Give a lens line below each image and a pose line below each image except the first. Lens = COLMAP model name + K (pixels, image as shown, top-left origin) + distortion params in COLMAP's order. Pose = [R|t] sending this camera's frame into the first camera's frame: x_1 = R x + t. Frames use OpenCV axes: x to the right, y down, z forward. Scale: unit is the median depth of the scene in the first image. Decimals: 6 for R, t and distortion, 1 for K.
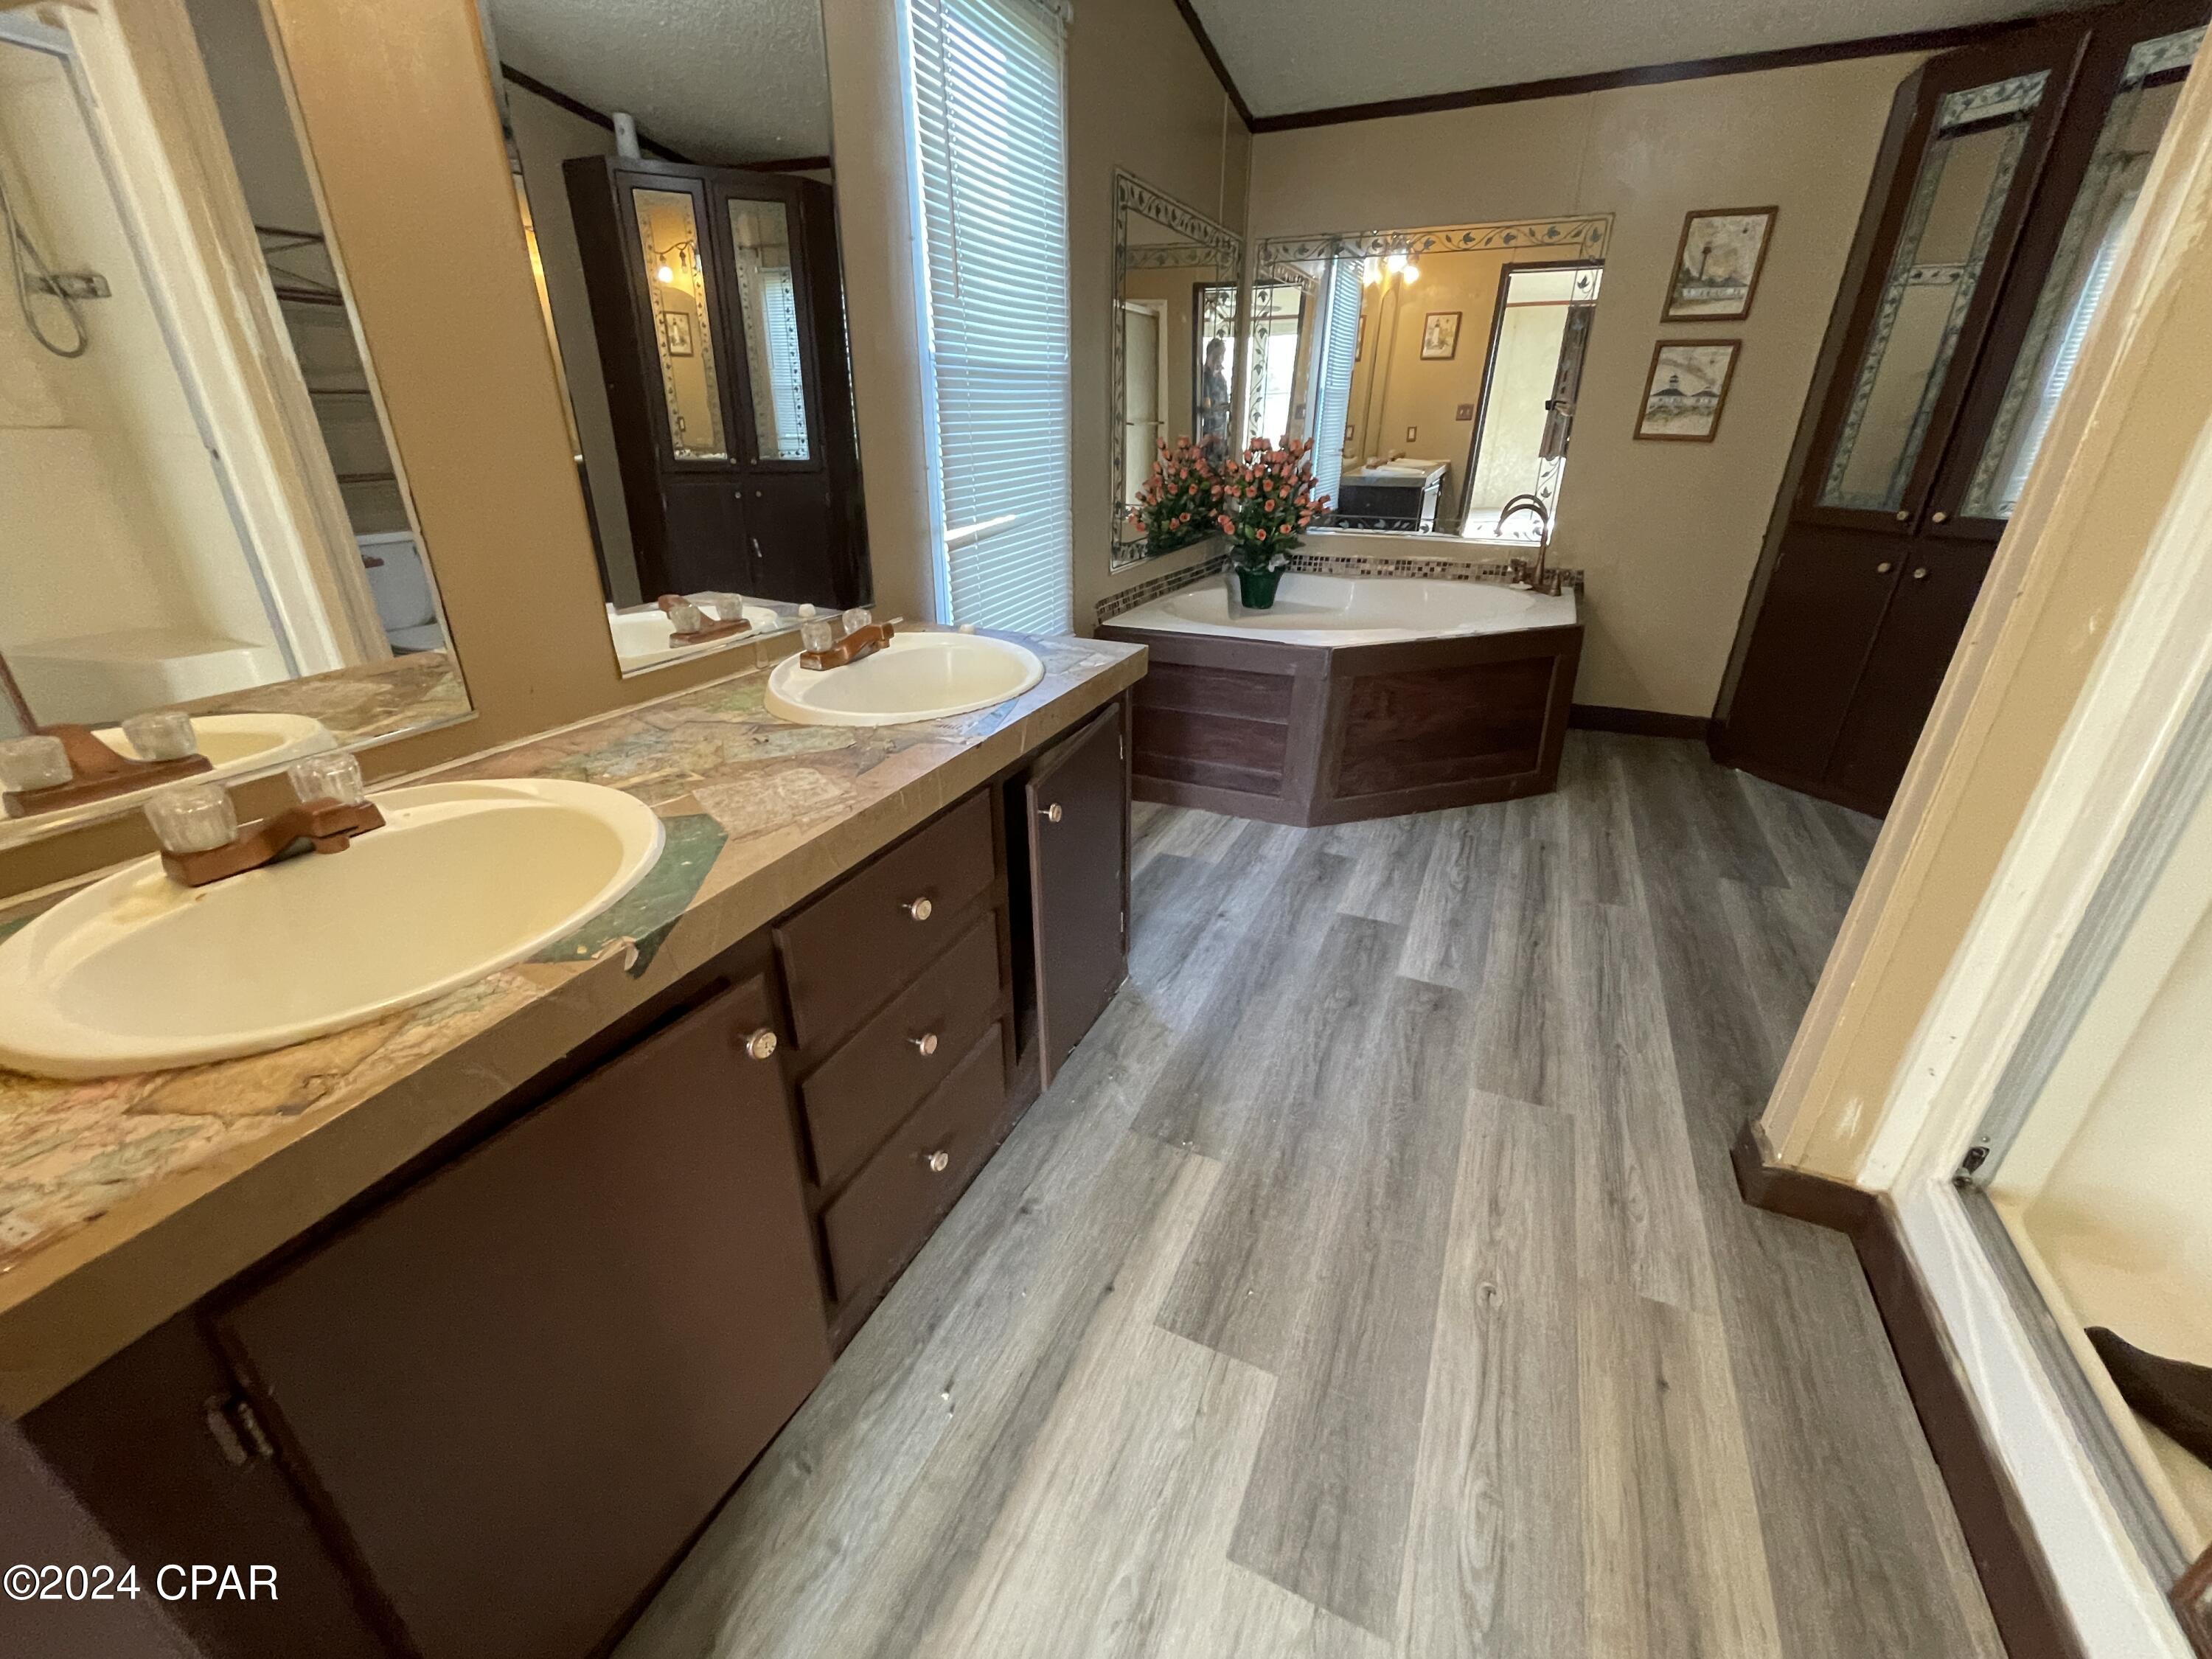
lens RADIAL K [[896.1, 0, 1101.6], [0, 896.1, 823.7], [0, 0, 1]] dist [-0.003547, 0.001402]
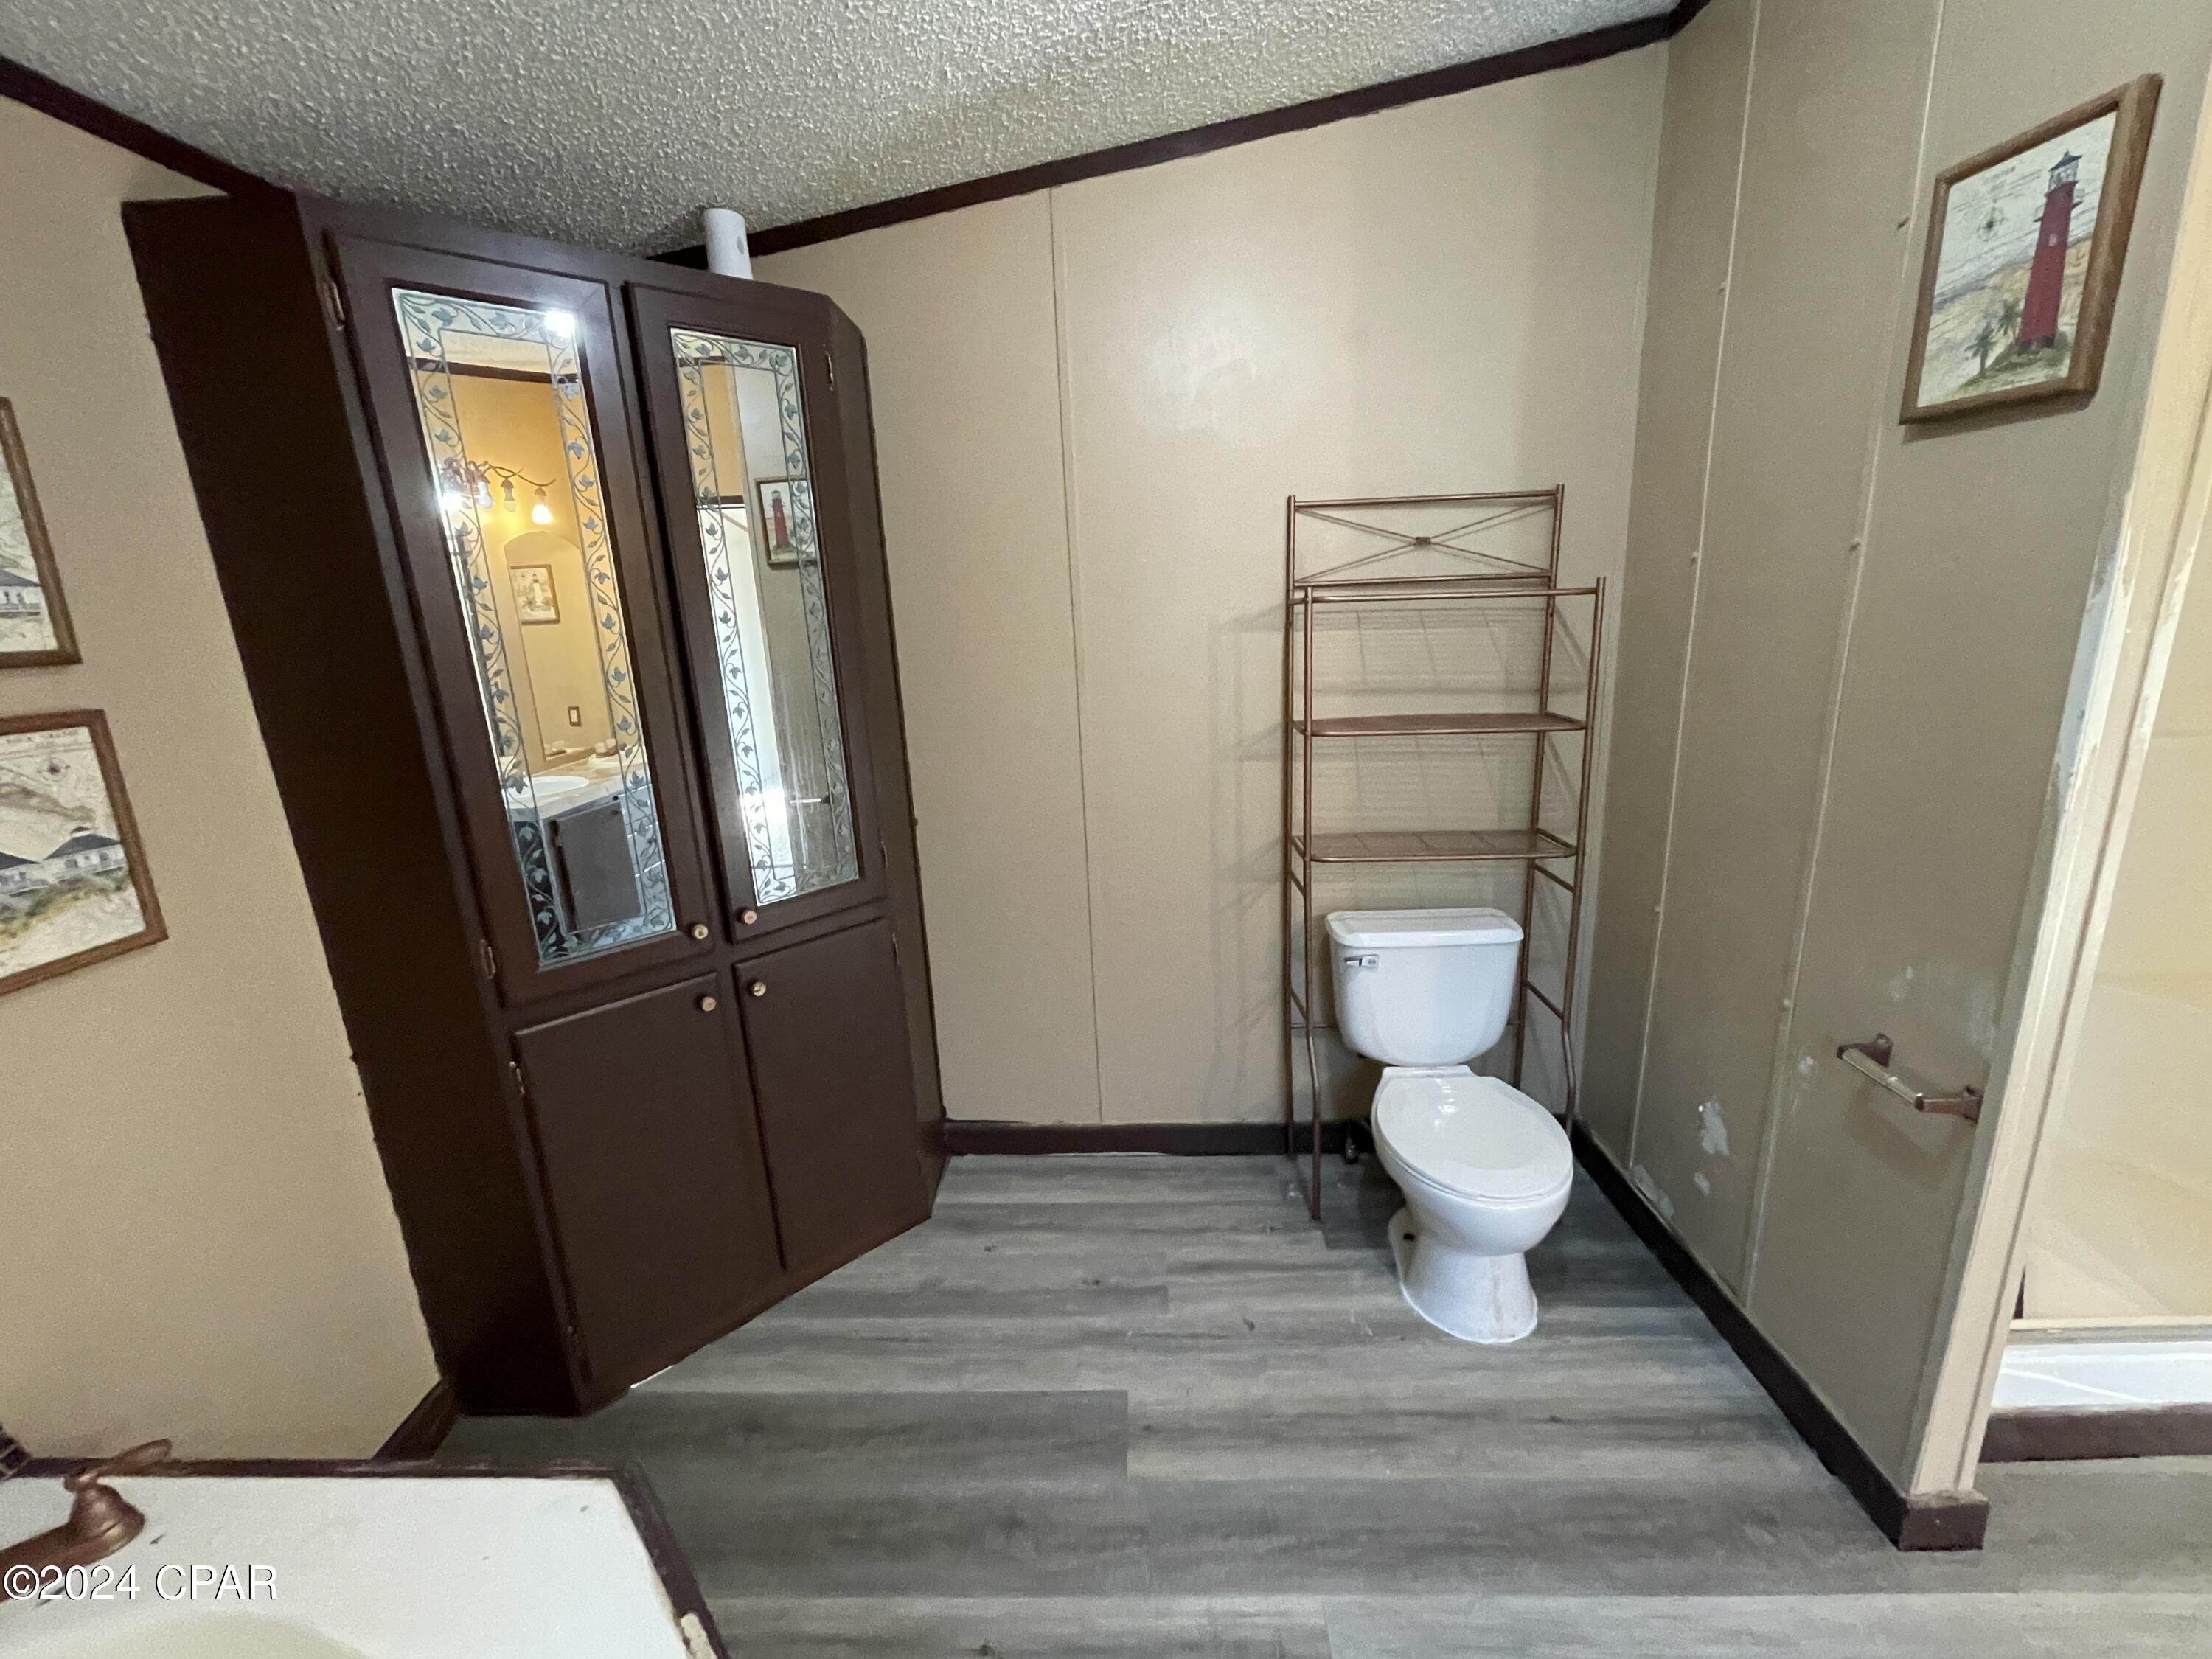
lens RADIAL K [[896.1, 0, 1101.6], [0, 896.1, 823.7], [0, 0, 1]] dist [-0.003547, 0.001402]
pose [[-0.390866, -0.211316, 0.895862, 0.184697], [0.423730, 0.822715, 0.378936, -0.448256], [-0.817115, 0.527717, -0.232030, 0.737553]]
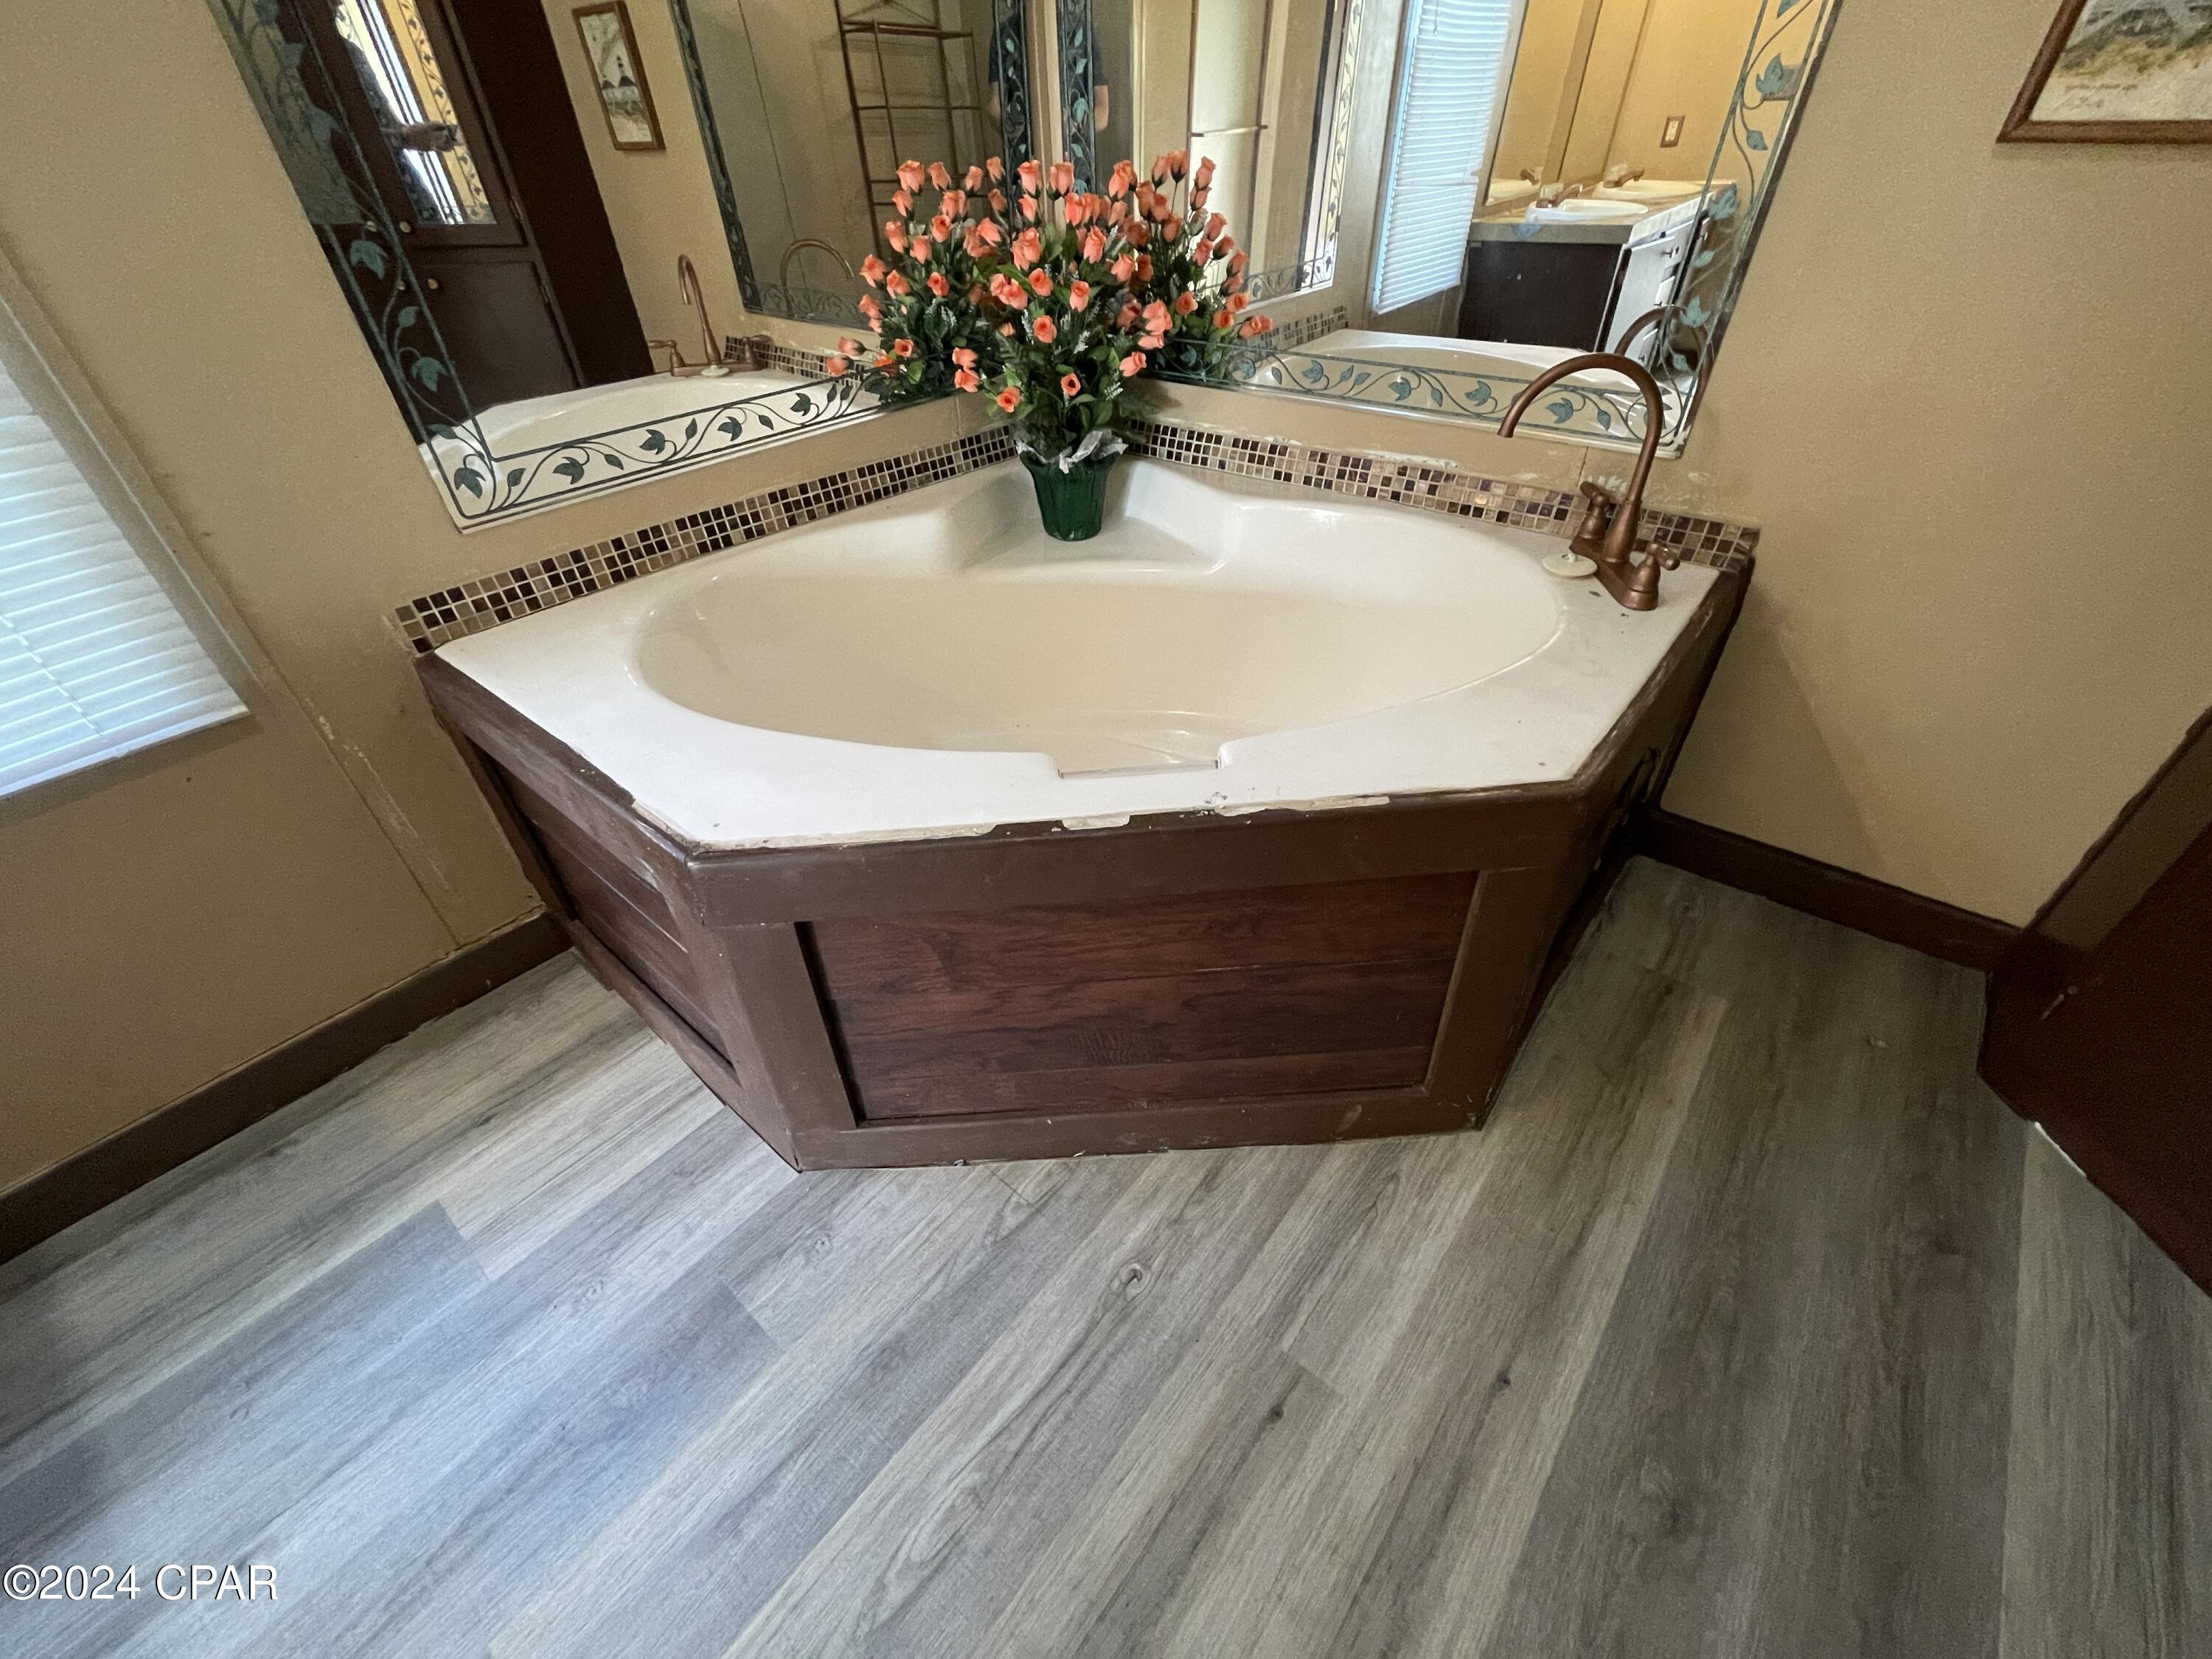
lens RADIAL K [[896.1, 0, 1101.6], [0, 896.1, 823.7], [0, 0, 1]] dist [-0.003547, 0.001402]
pose [[0.964797, 0.139261, -0.223098, 0.406021], [-0.082467, 0.965710, 0.246178, -0.256392], [0.249731, -0.219113, 0.943199, 0.587437]]
